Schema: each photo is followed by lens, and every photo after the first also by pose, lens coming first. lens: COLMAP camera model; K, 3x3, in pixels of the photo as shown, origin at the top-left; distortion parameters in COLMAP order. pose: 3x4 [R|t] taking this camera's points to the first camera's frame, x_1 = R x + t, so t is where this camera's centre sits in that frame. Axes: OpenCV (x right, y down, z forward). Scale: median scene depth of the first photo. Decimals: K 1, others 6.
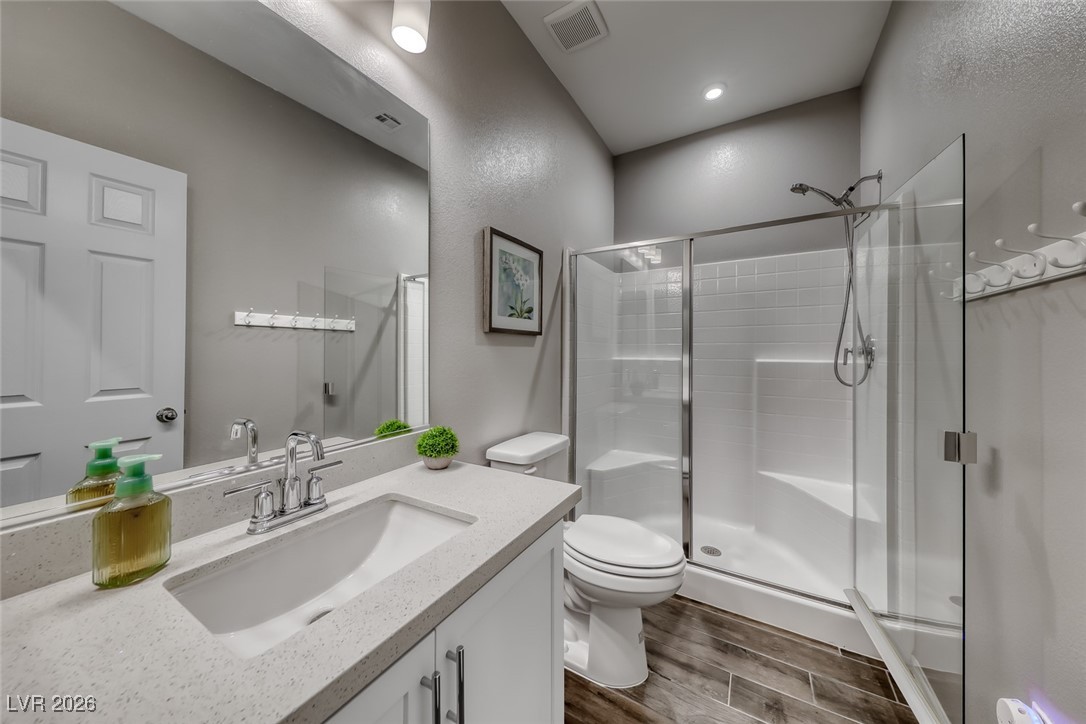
lens RADIAL K [[374.2, 0, 544.4], [0, 374.2, 345.4], [0, 0, 1]] dist [0.016878, -0.007787]
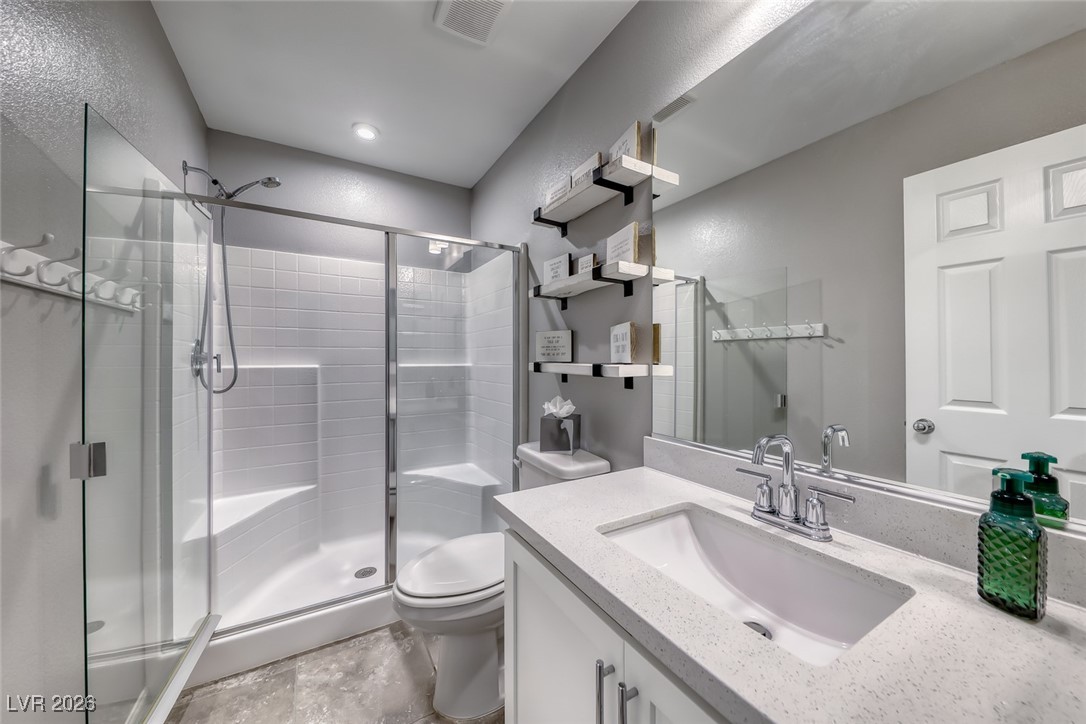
lens RADIAL K [[375.9, 0, 542.9], [0, 375.9, 363.5], [0, 0, 1]] dist [-0.000148, -0.000079]
pose [[-0.472707, 0.003268, -0.881214, 0.472373], [0.008528, 0.999963, -0.000867, 0.017734], [0.881179, -0.007925, -0.472717, 0.810833]]
